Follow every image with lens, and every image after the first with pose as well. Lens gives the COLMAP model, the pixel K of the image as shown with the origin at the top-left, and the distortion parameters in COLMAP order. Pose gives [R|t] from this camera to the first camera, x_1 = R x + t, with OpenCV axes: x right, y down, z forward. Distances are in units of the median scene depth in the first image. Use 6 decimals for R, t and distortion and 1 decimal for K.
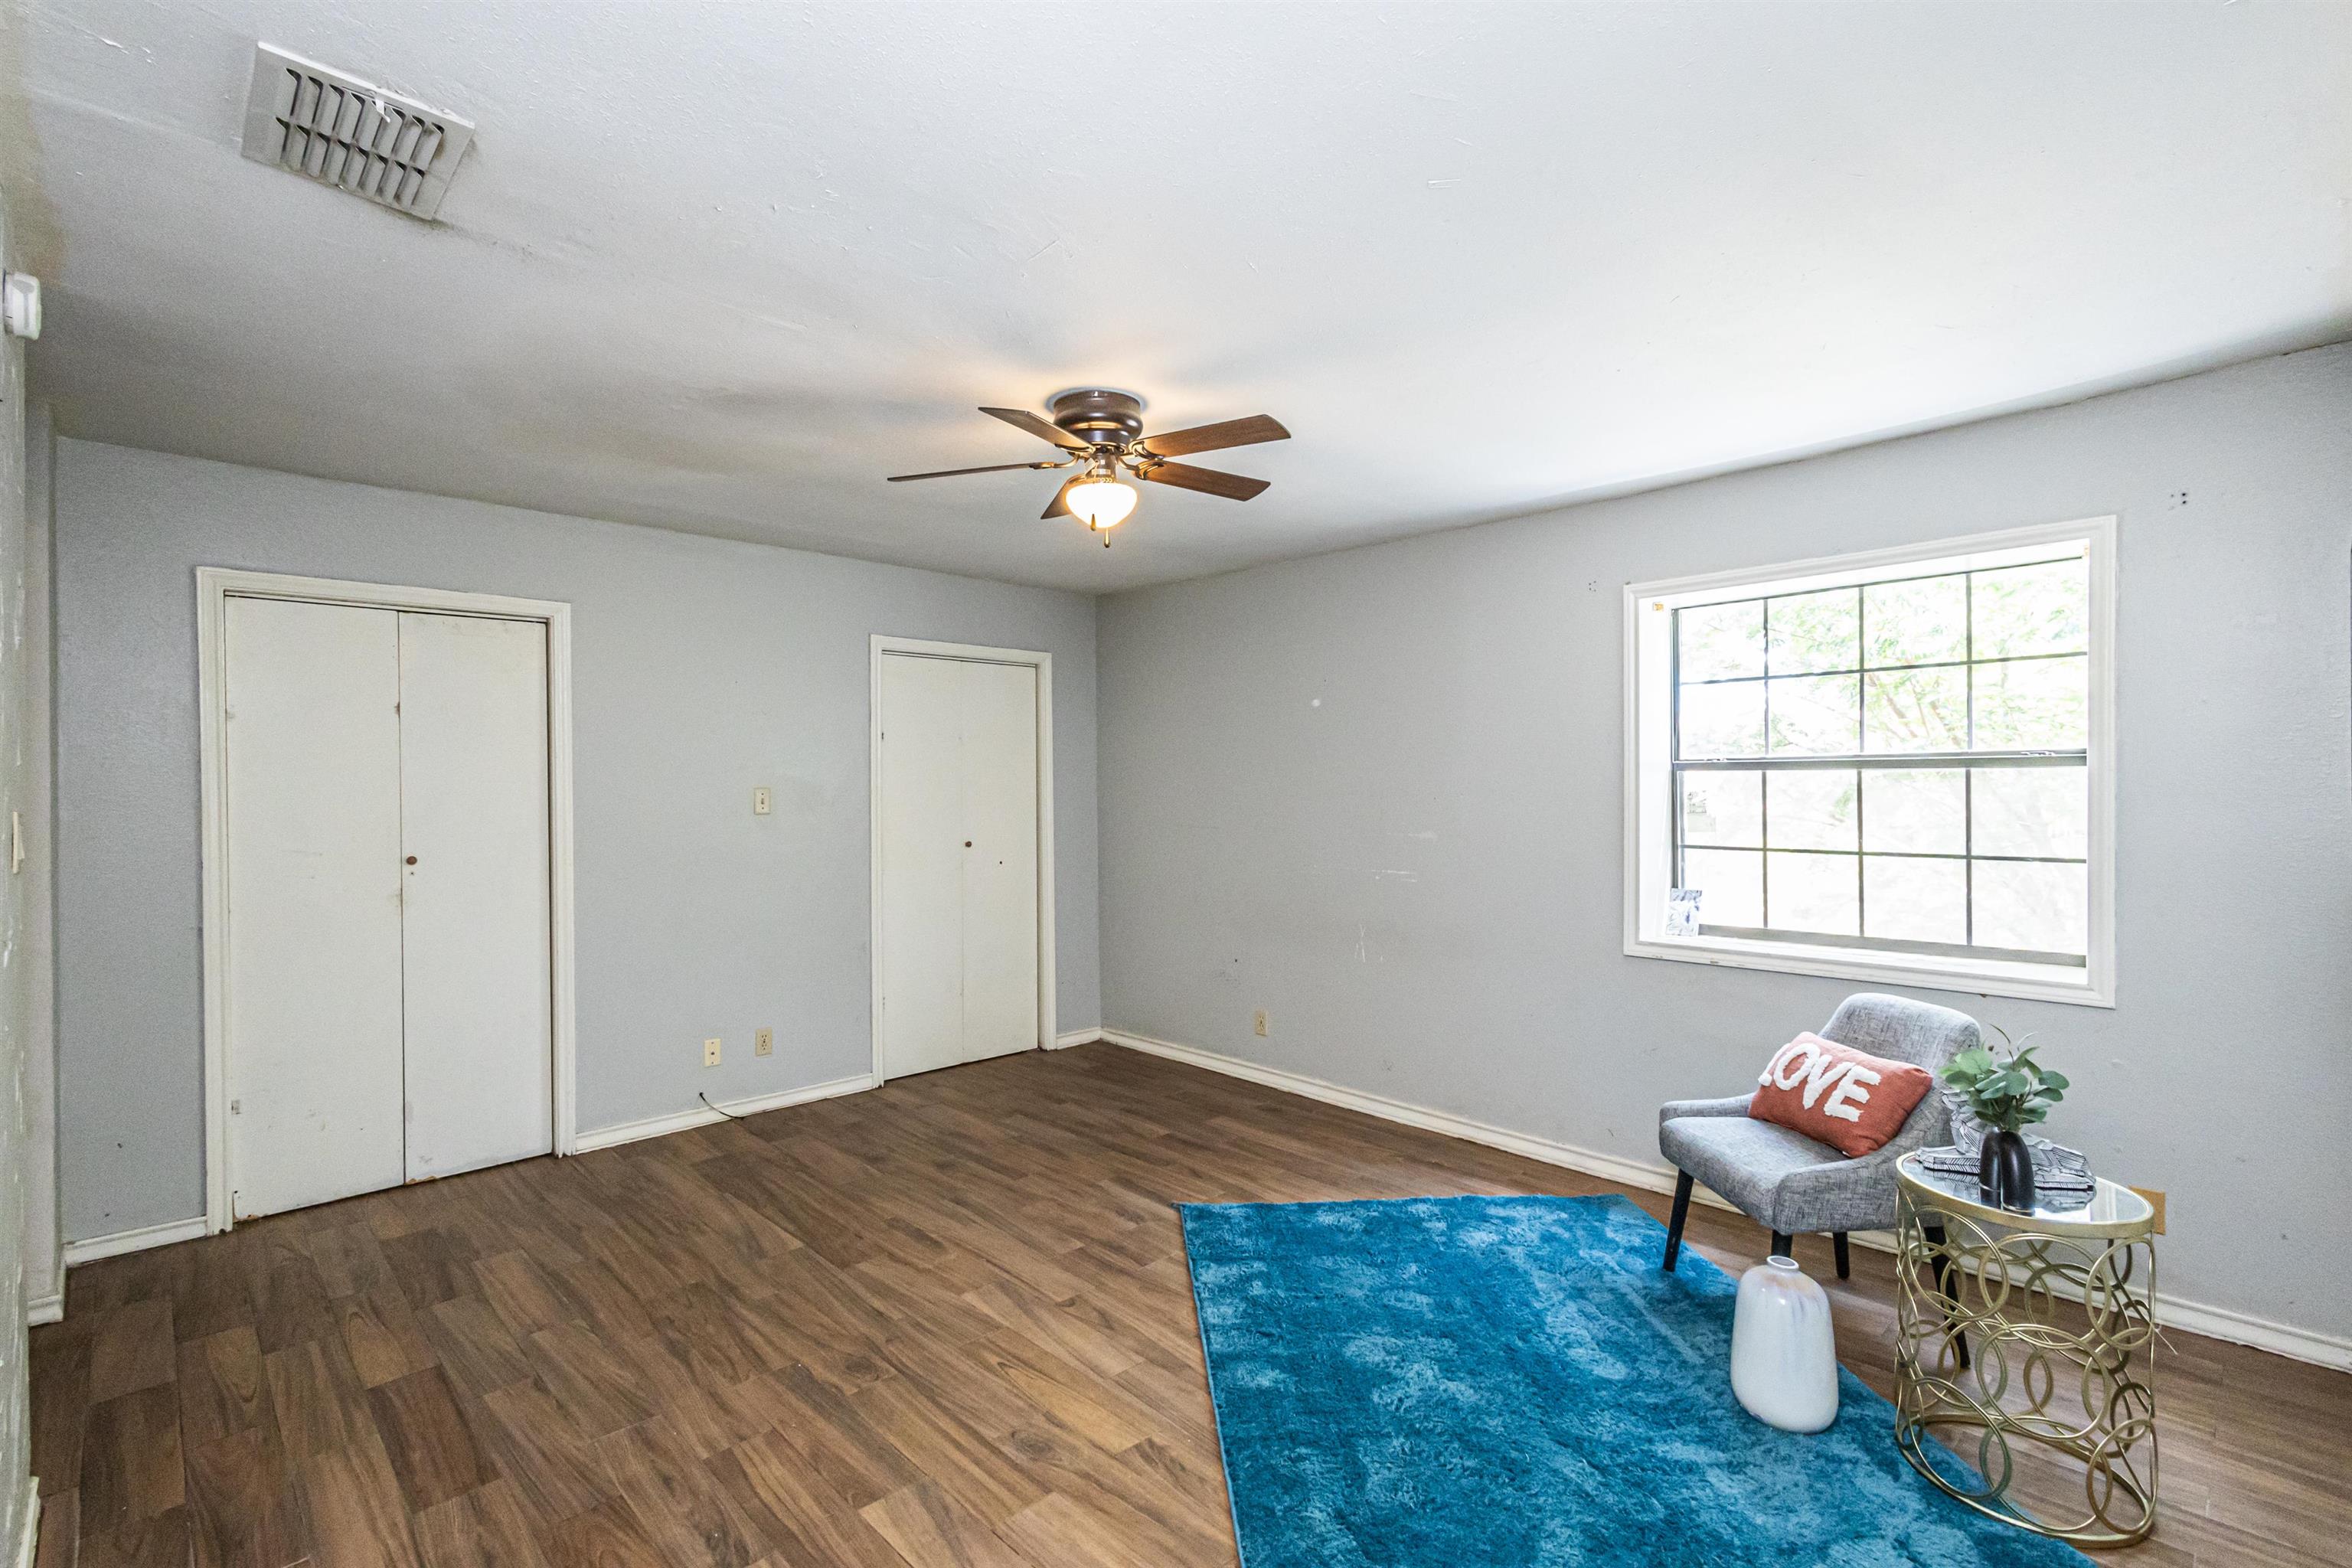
lens RADIAL K [[1080.9, 0, 1177.2], [0, 1080.9, 784.9], [0, 0, 1]] dist [0.009444, -0.000466]
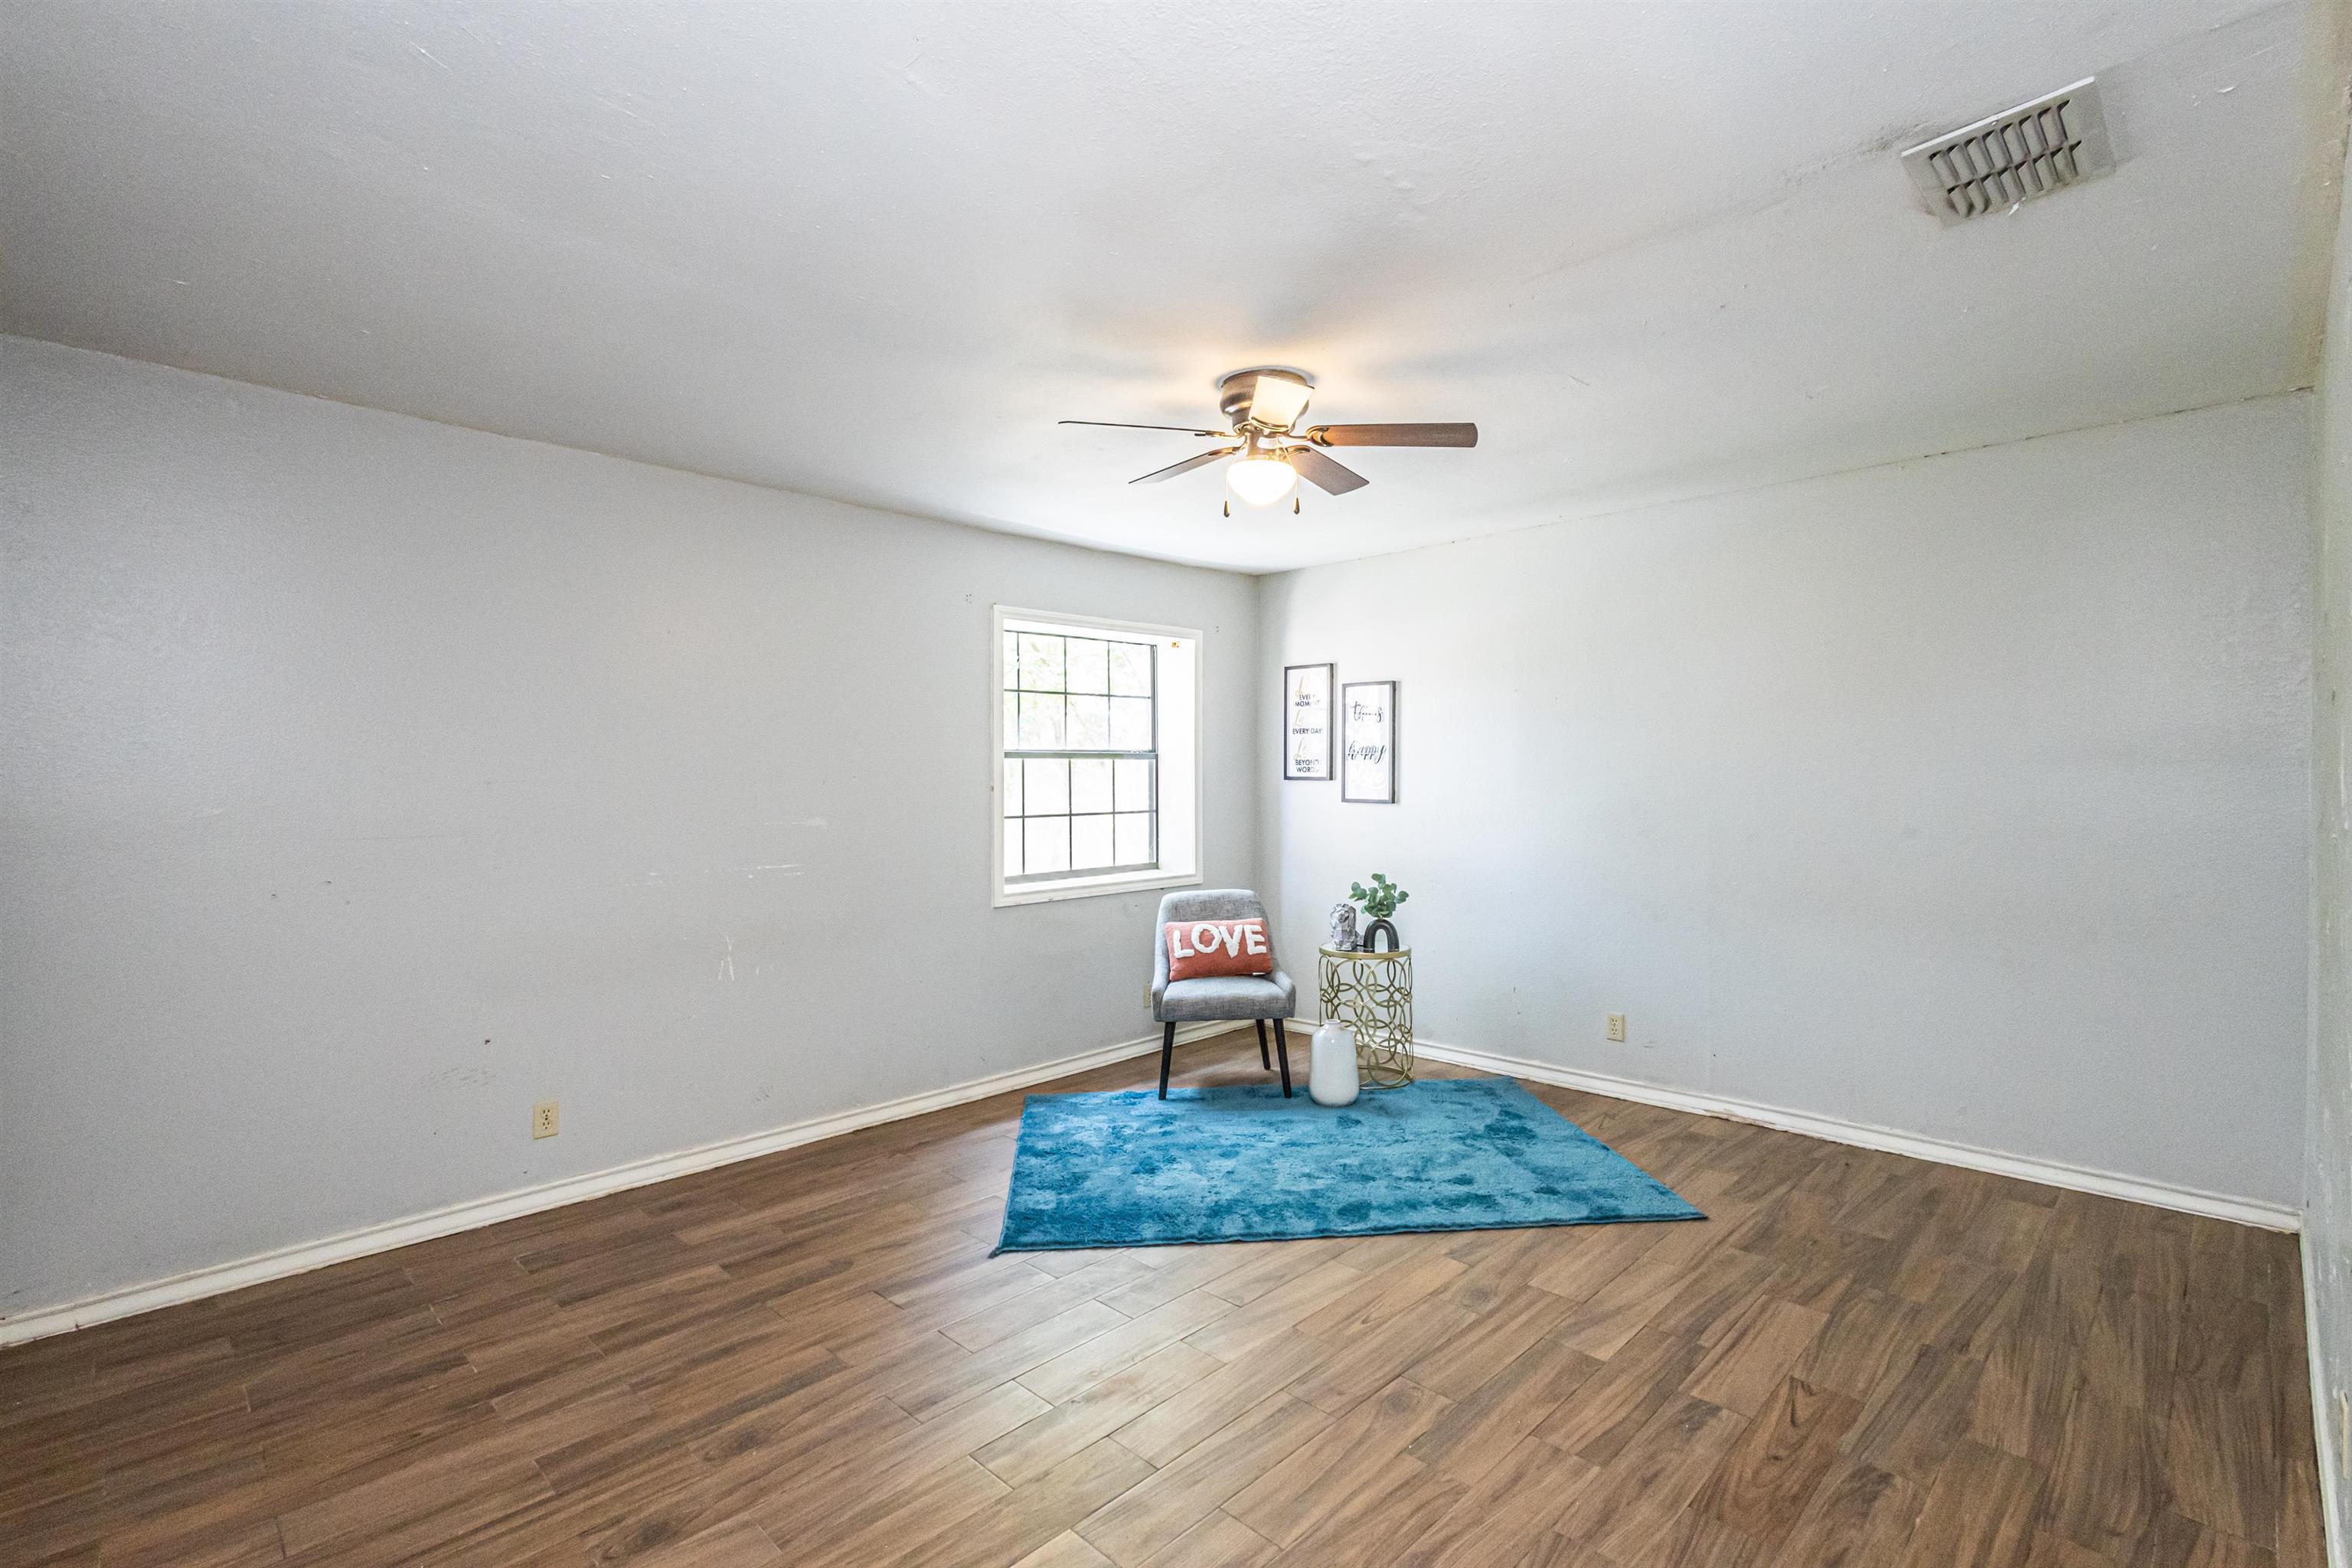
lens RADIAL K [[1080.9, 0, 1177.7], [0, 1080.9, 784.6], [0, 0, 1]] dist [0.009444, -0.000466]
pose [[-0.028323, -0.002496, 0.999596, -0.855427], [0.009036, 0.999955, 0.002753, 0.018117], [-0.999558, 0.009110, -0.028299, 0.873982]]
